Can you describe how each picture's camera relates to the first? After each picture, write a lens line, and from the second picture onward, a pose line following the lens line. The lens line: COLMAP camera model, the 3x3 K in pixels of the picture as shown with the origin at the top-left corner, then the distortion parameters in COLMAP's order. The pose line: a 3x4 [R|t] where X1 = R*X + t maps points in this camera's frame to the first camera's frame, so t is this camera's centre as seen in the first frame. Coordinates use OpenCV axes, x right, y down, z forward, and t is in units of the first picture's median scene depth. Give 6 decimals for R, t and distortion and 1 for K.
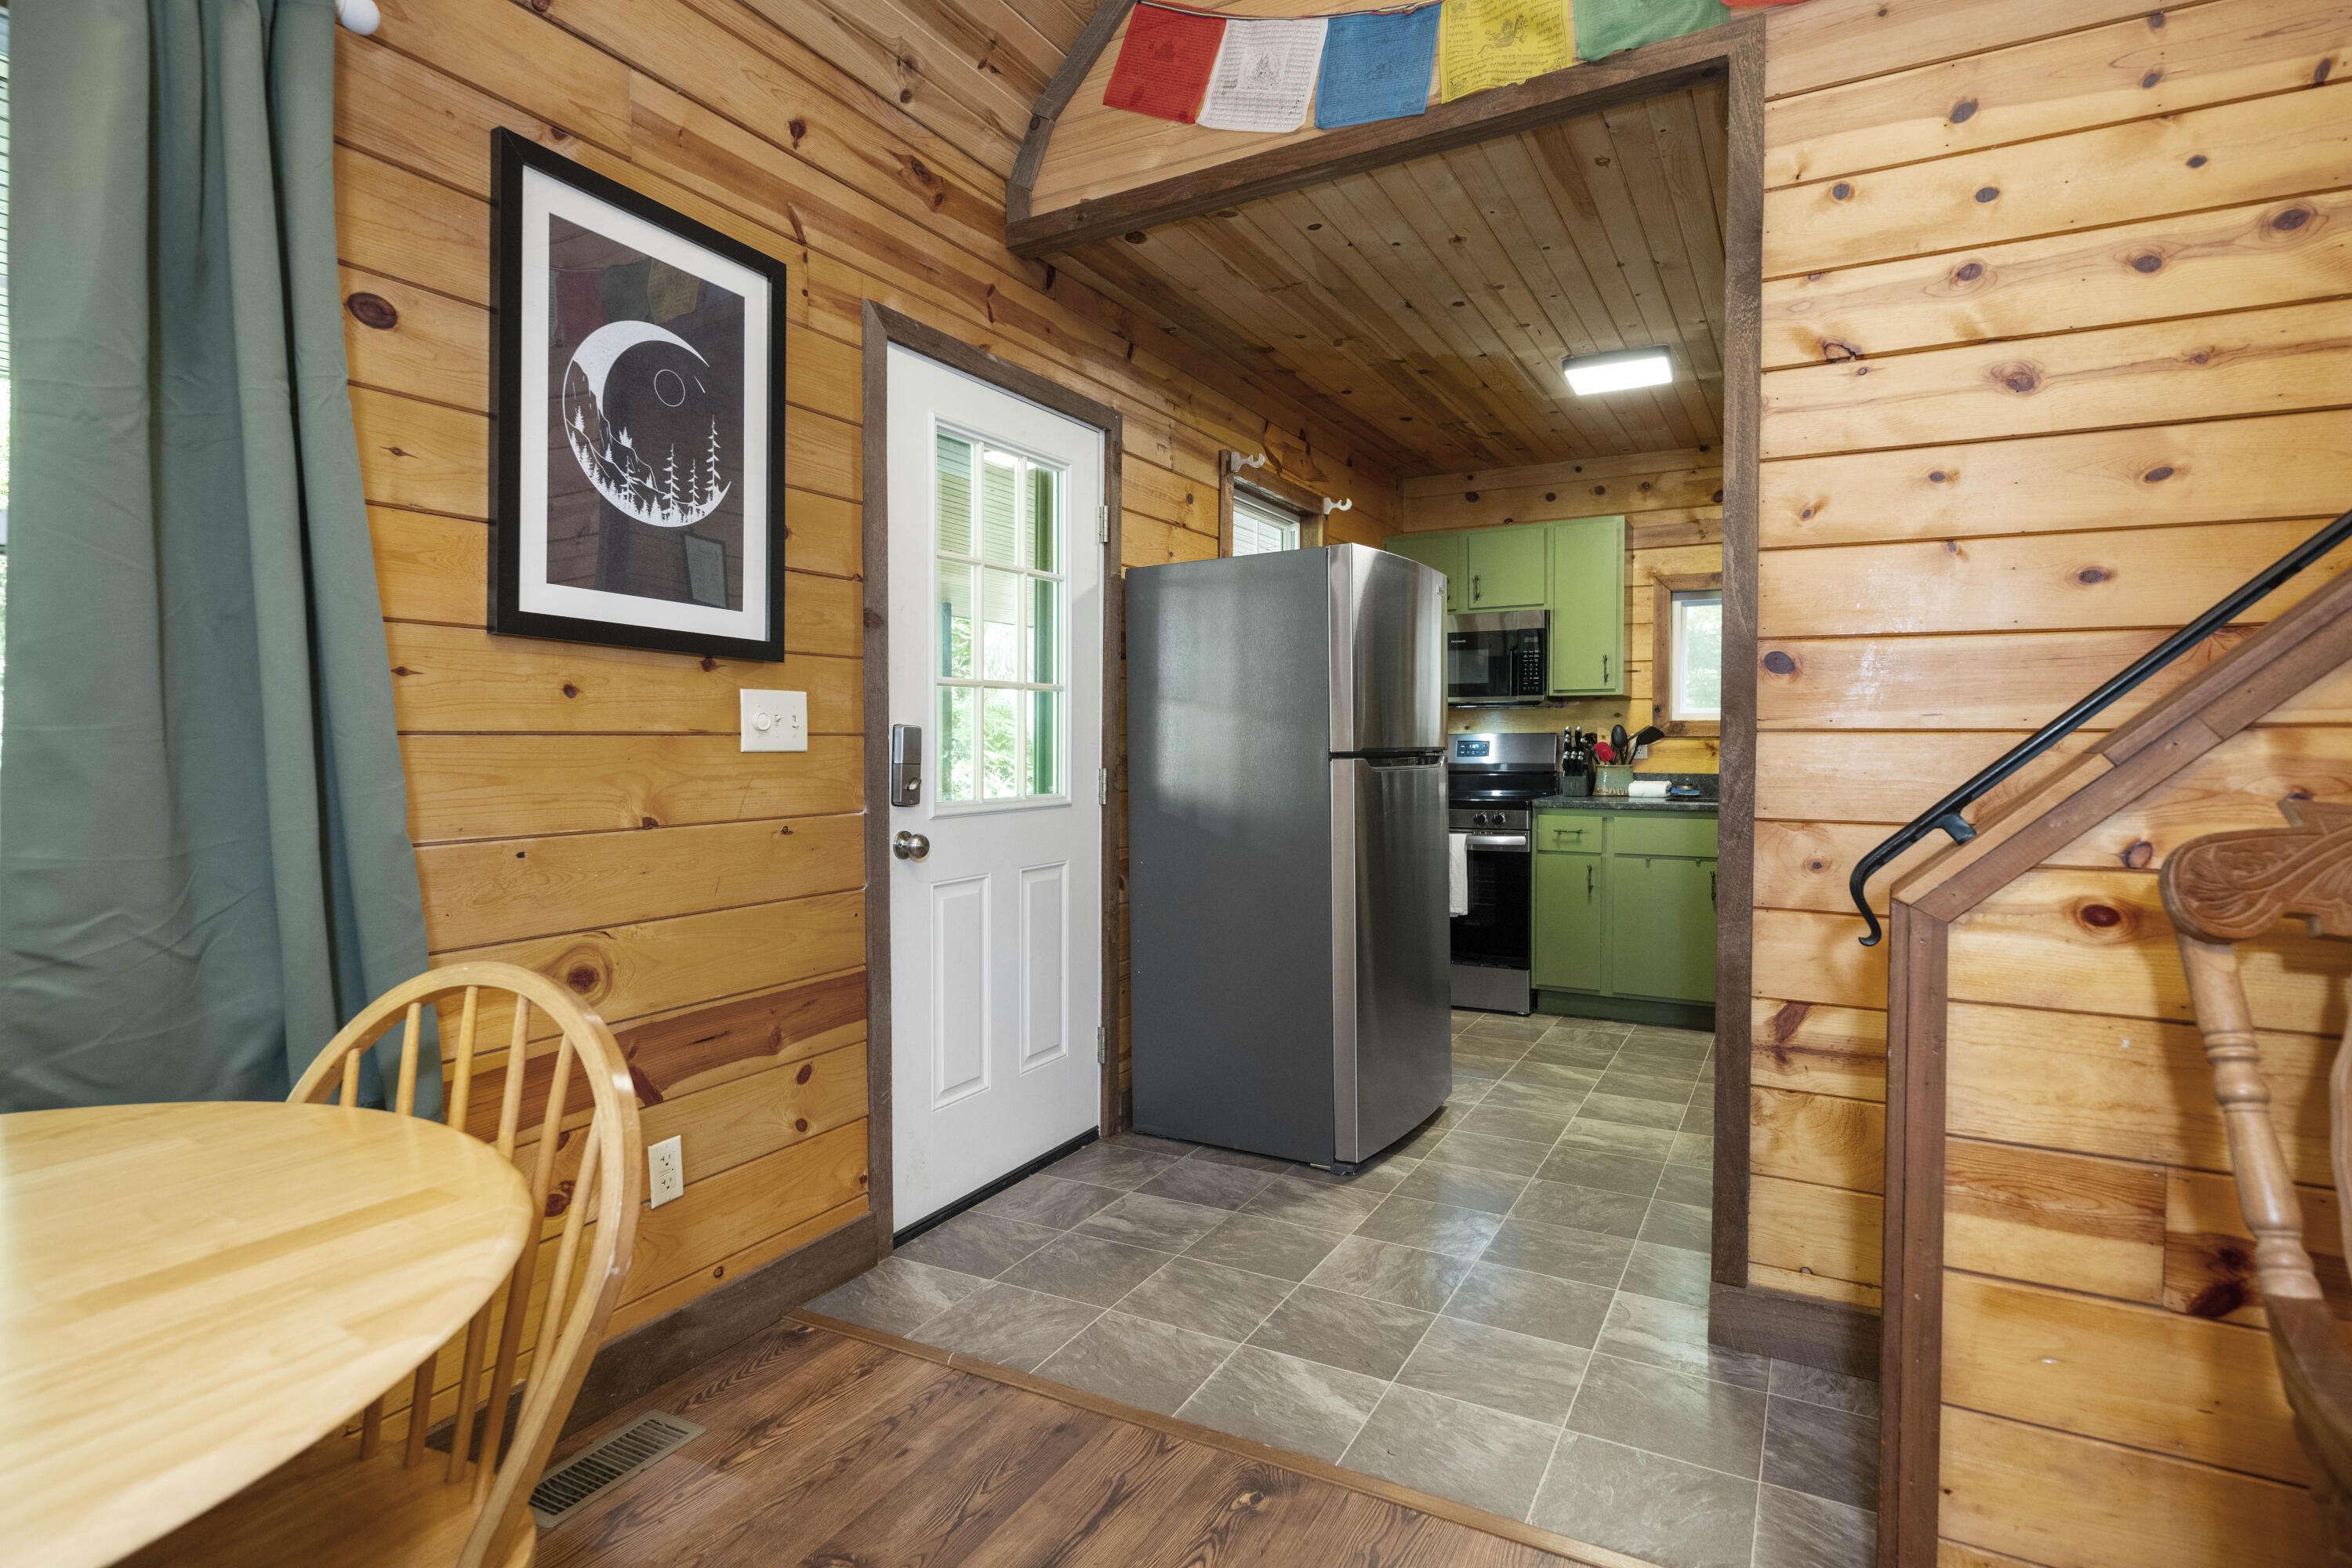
lens RADIAL K [[1193.3, 0, 1165.2], [0, 1193.3, 767.9], [0, 0, 1]] dist [0.002030, 0.000026]
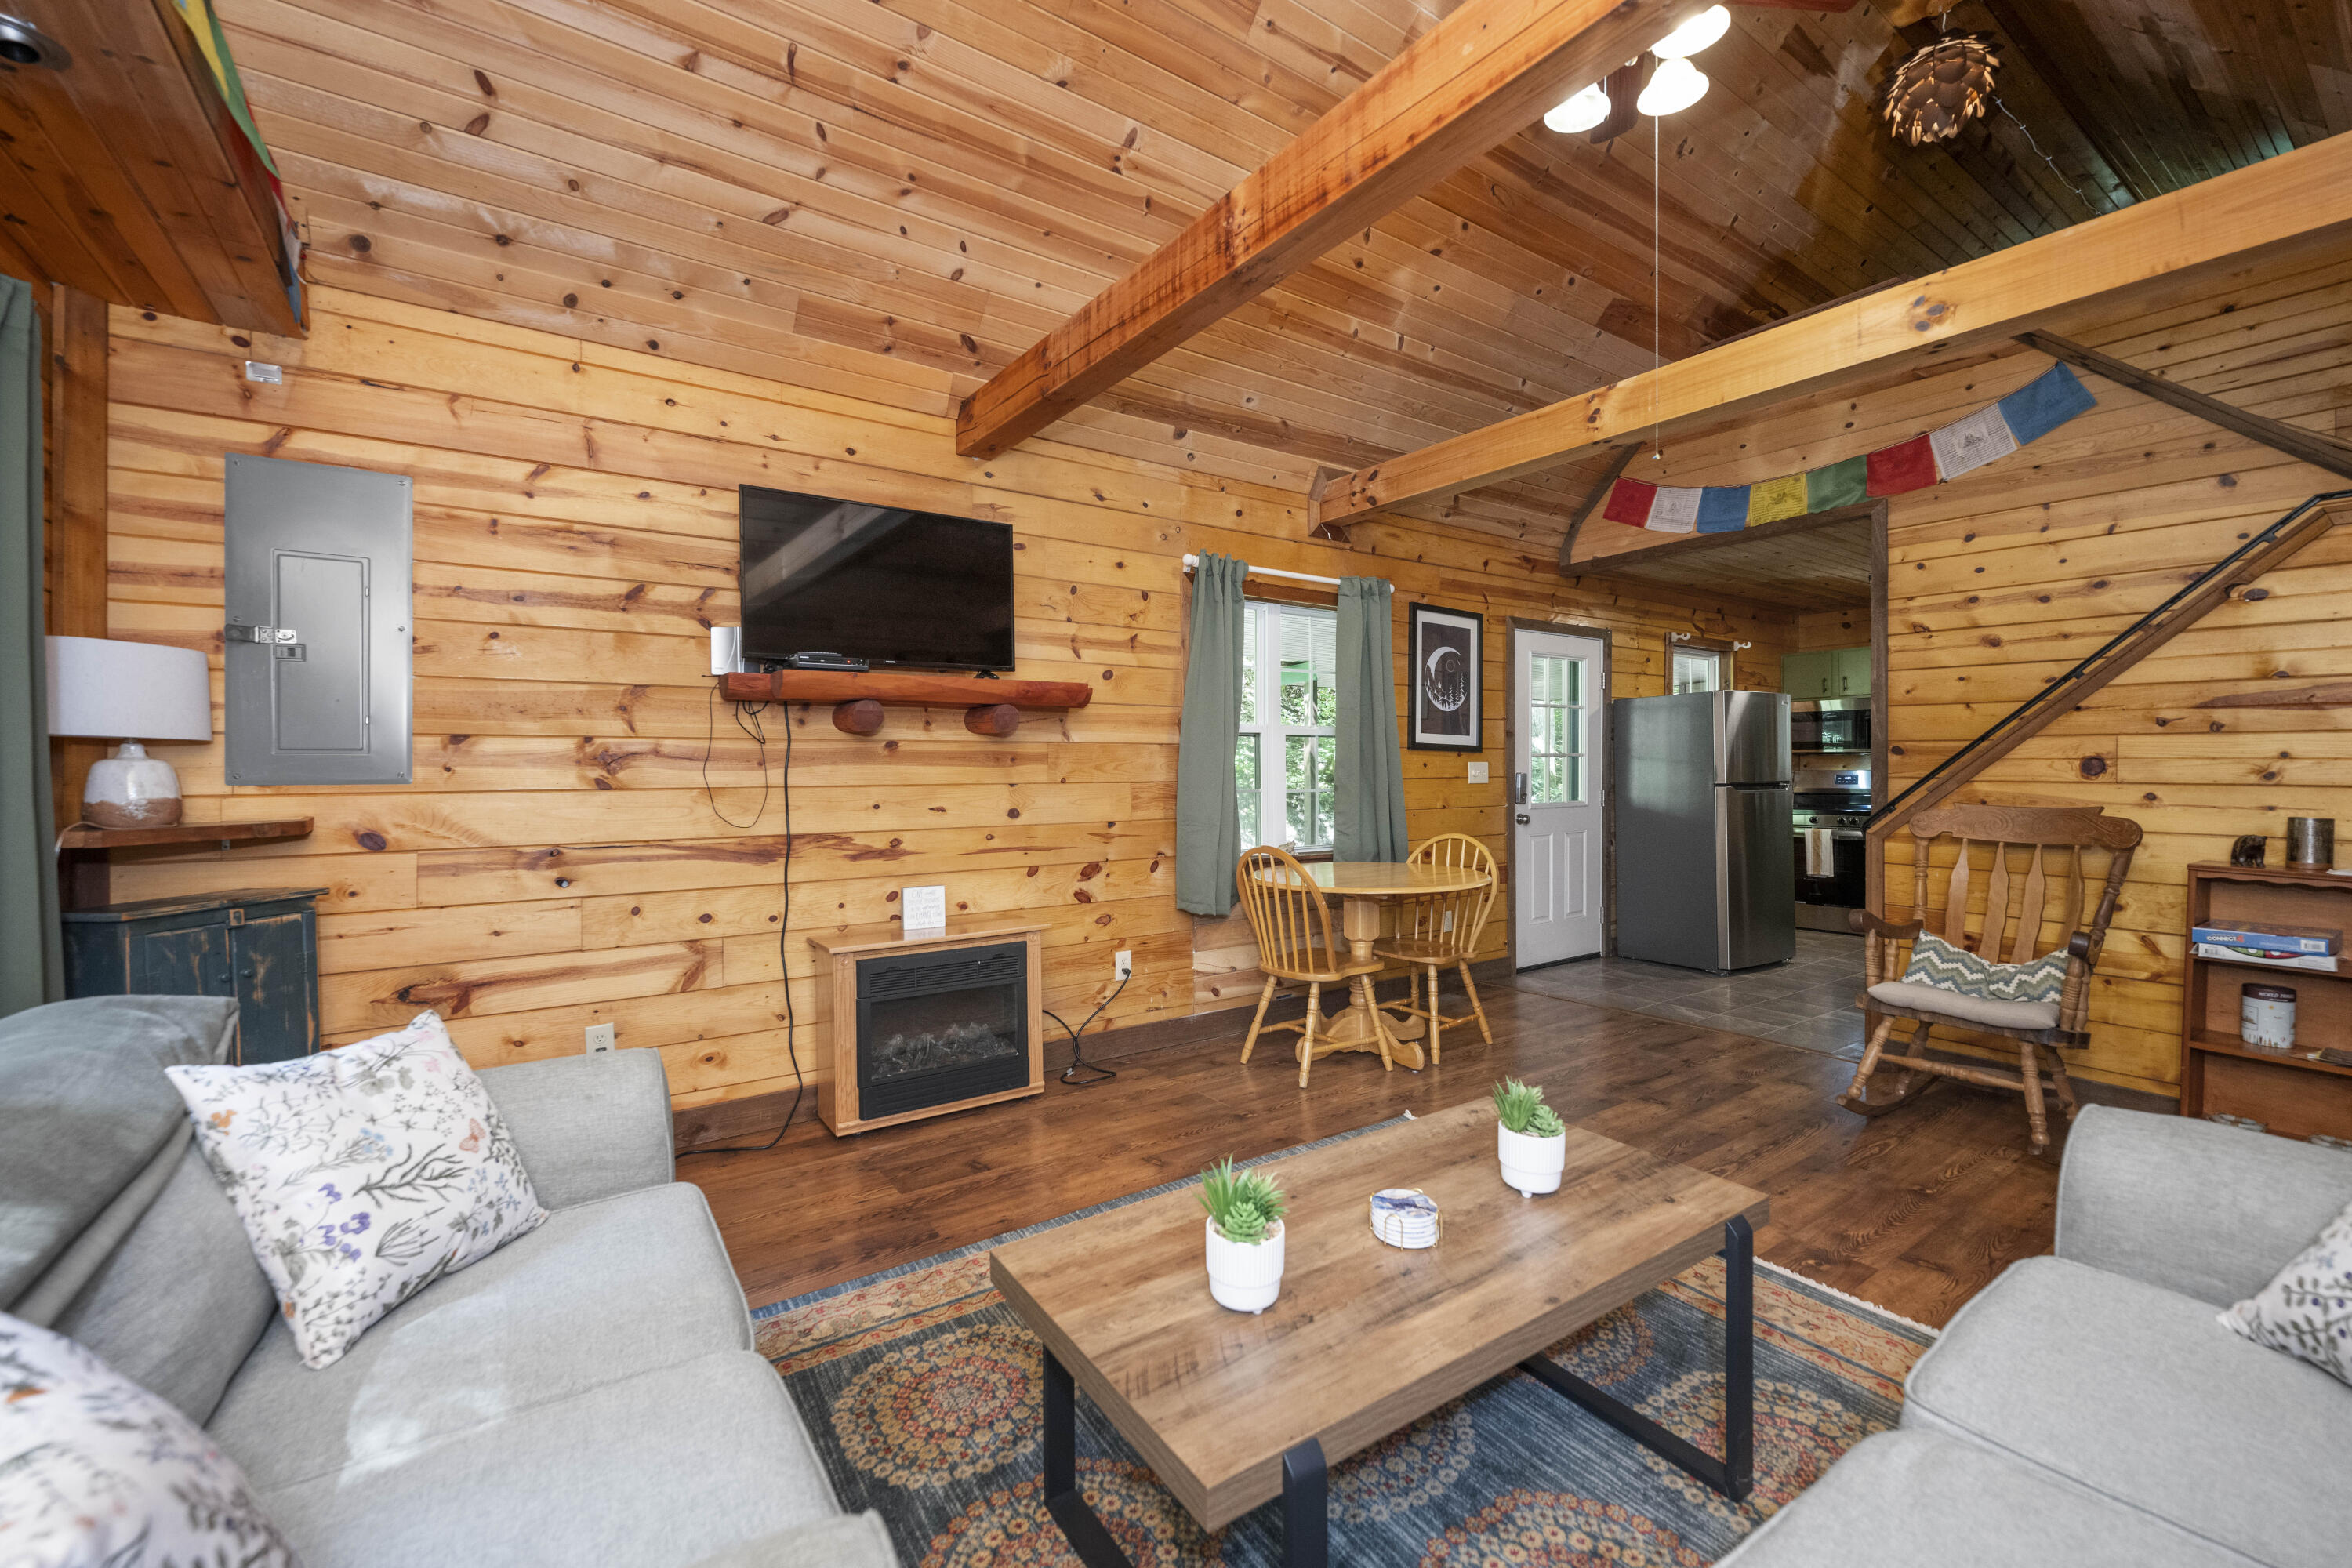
lens RADIAL K [[988.7, 0, 1165.6], [0, 988.7, 767.4], [0, 0, 1]] dist [-0.000697, -0.000005]
pose [[0.895268, -0.002277, -0.445522, 0.041165], [-0.006963, 0.999793, -0.019102, -0.001315], [0.445473, 0.020203, 0.895067, -1.054090]]
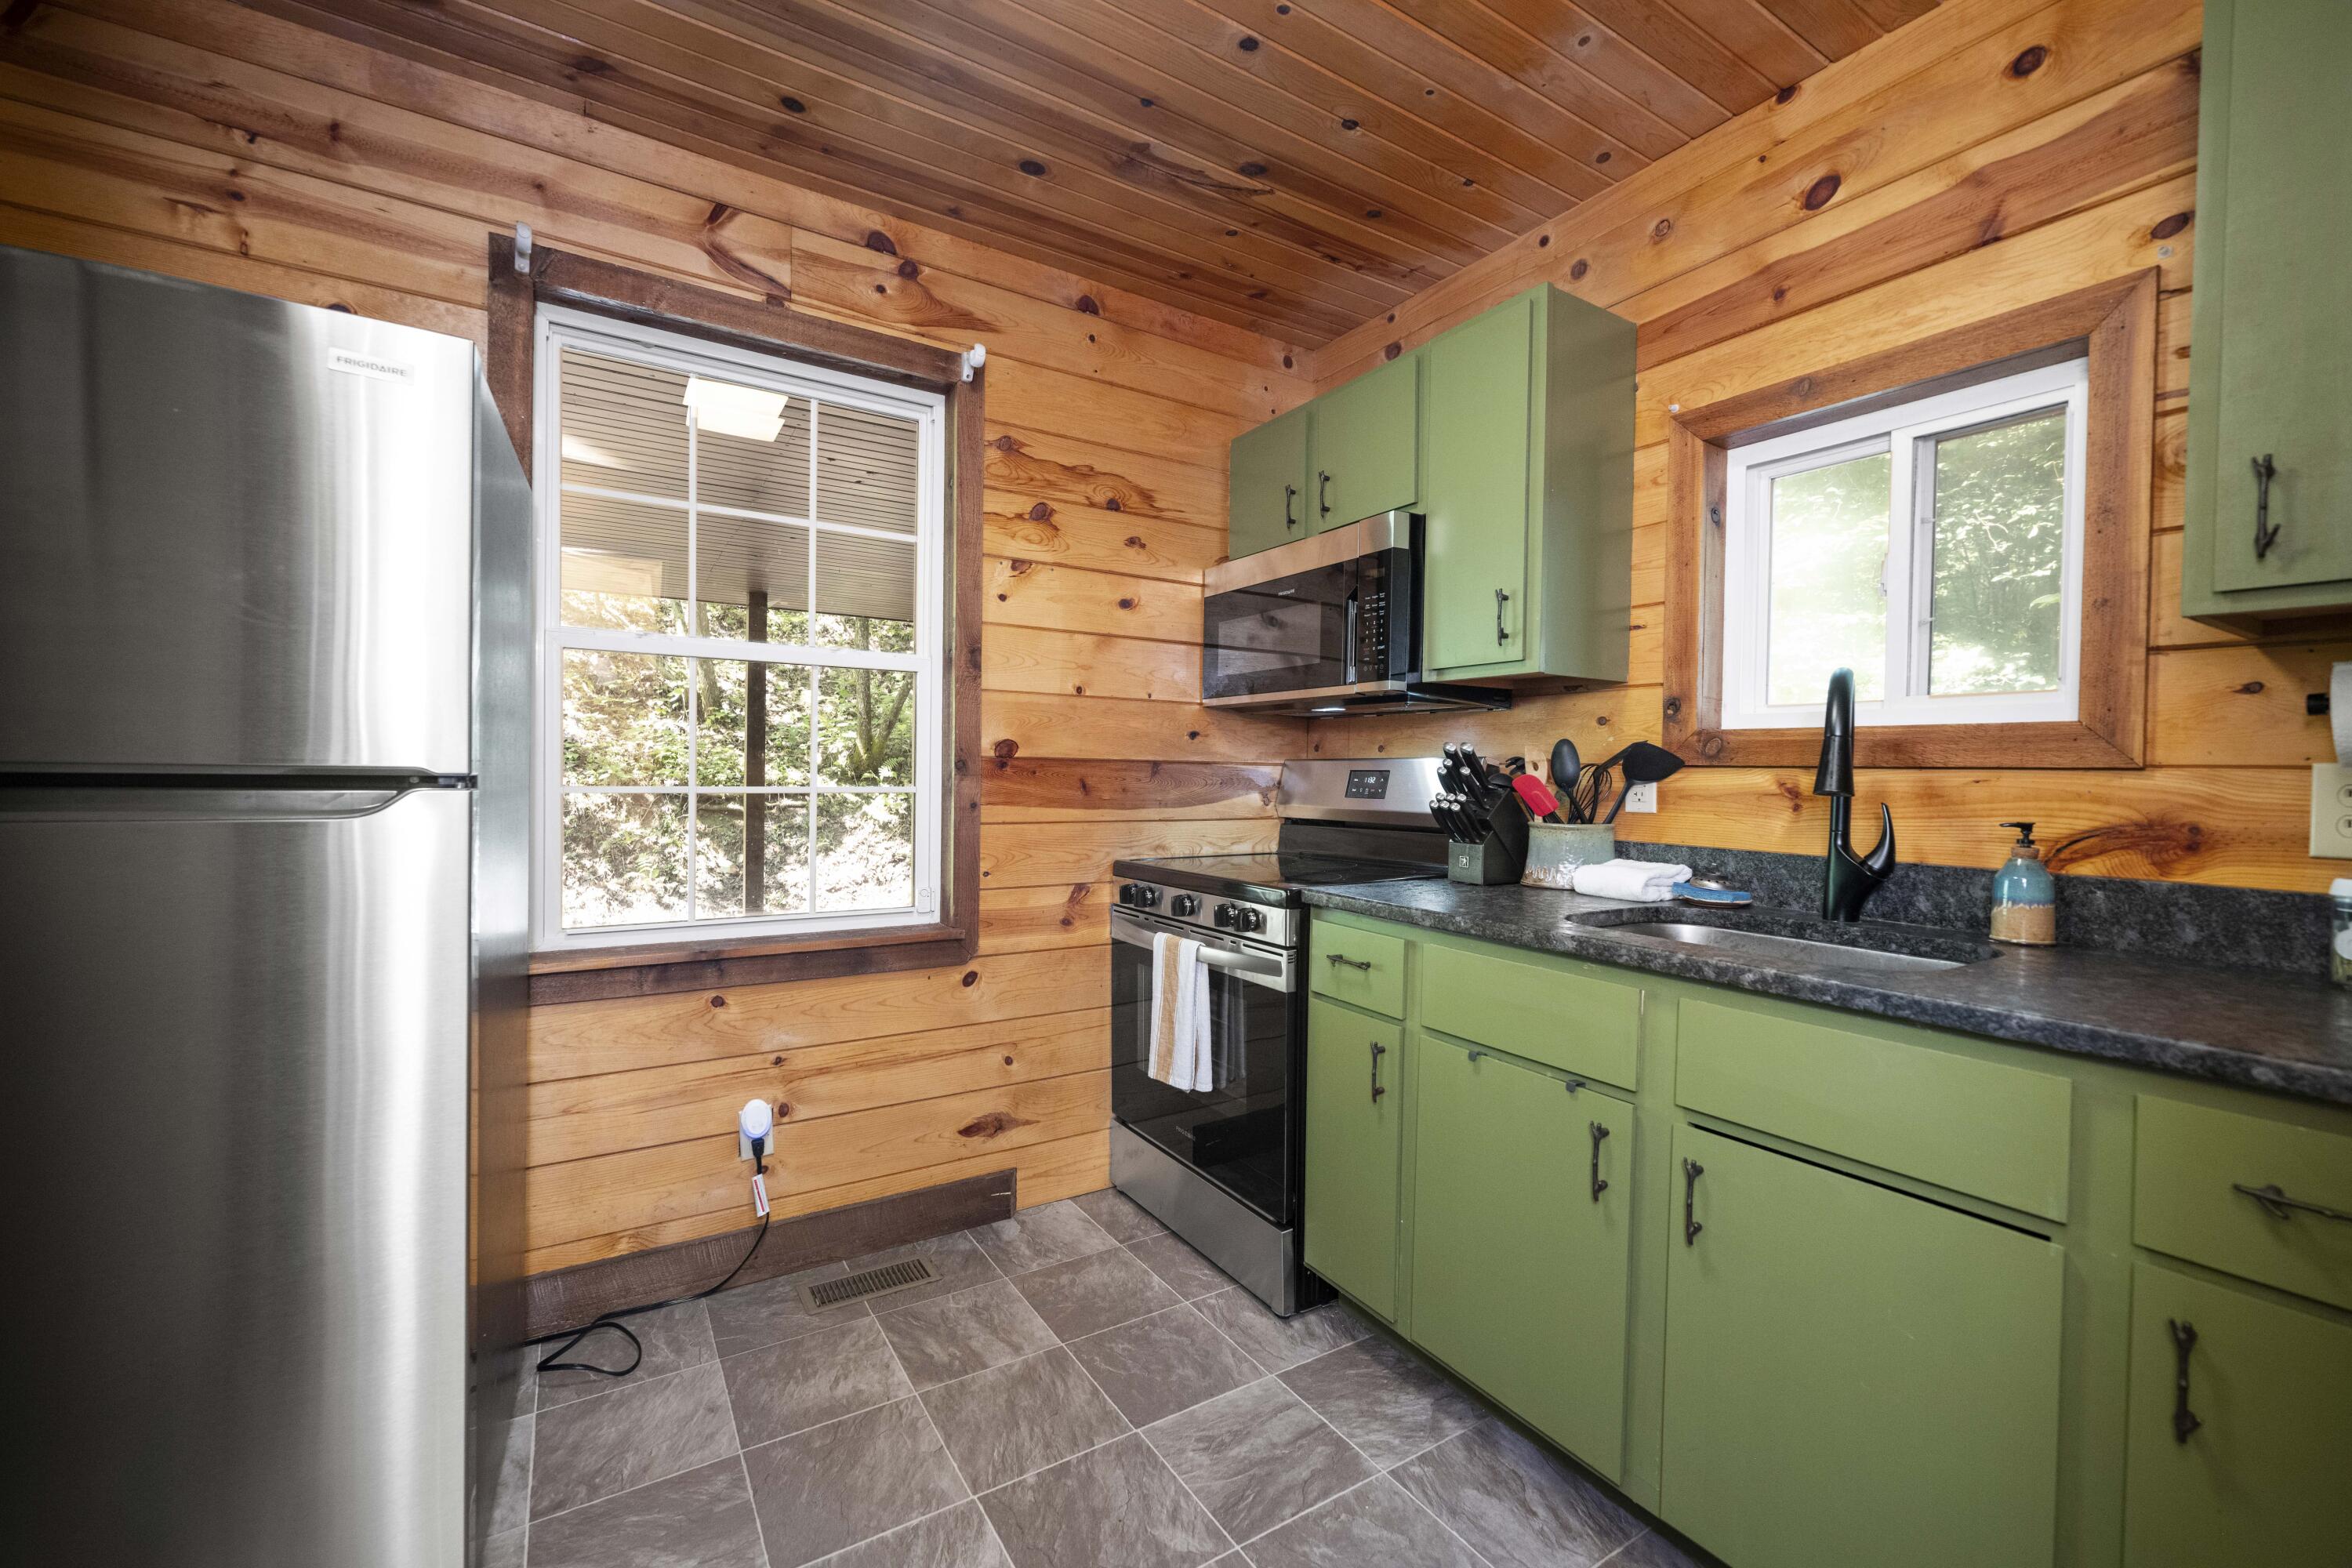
lens RADIAL K [[956.4, 0, 1180.9], [0, 956.4, 783.0], [0, 0, 1]] dist [0.001039, 0.000058]
pose [[0.875069, 0.024205, -0.483393, 0.671147], [-0.031505, 0.999479, -0.006986, -0.017419], [0.482972, 0.021343, 0.875376, 0.928431]]
